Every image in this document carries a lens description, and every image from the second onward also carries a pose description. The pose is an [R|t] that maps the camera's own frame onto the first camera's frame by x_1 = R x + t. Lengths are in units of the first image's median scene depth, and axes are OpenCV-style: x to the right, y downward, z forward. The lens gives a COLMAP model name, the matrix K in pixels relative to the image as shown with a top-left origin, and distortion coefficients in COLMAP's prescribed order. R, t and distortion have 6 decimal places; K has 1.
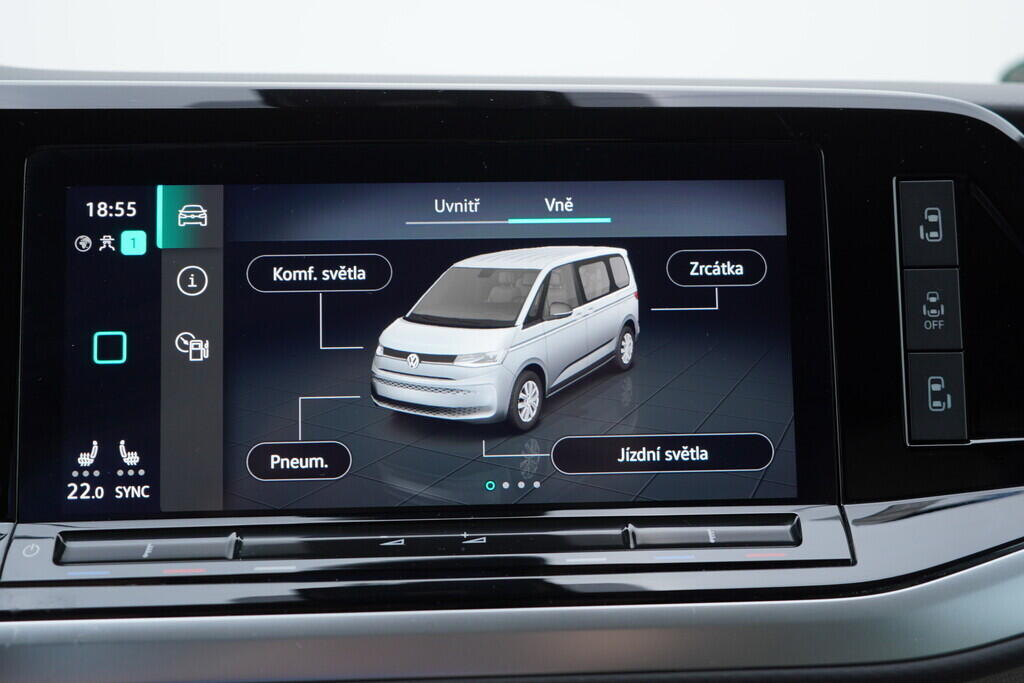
lens RADIAL K [[1067.2, 0, 490.2], [0, 1067.2, 340.6], [0, 0, 1]] dist [-0.010474, 0.000000]
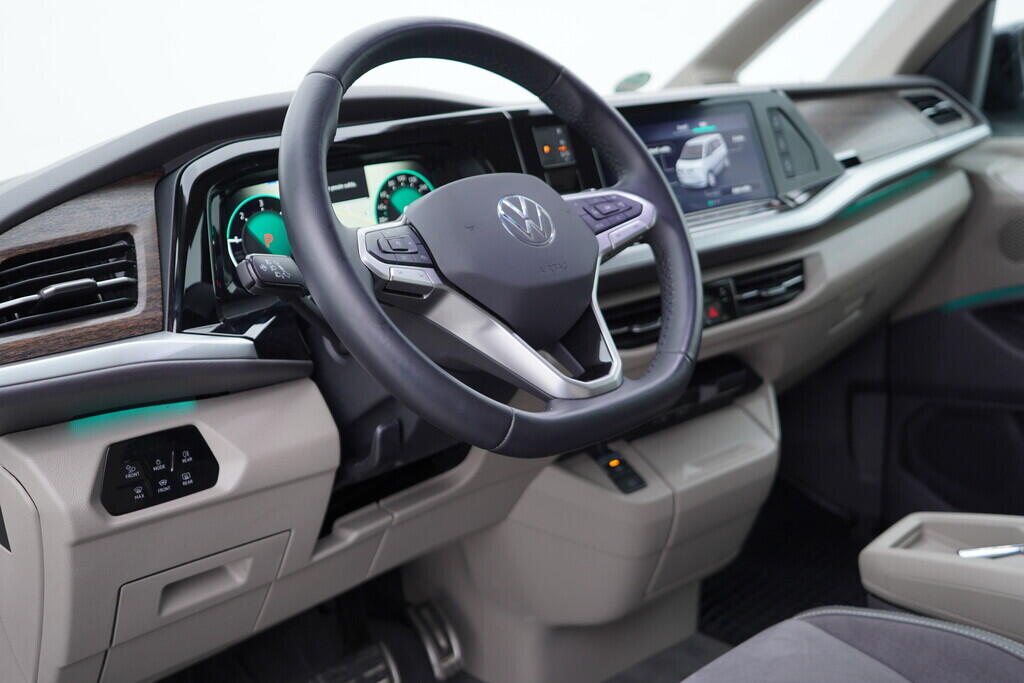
lens RADIAL K [[1067.2, 0, 507.7], [0, 1067.2, 332.2], [0, 0, 1]] dist [-0.010474, 0.000000]
pose [[0.840024, -0.196126, 0.505860, -2.434635], [0.219837, 0.975448, 0.013131, 0.359035], [-0.496016, 0.100176, 0.862516, -1.679604]]
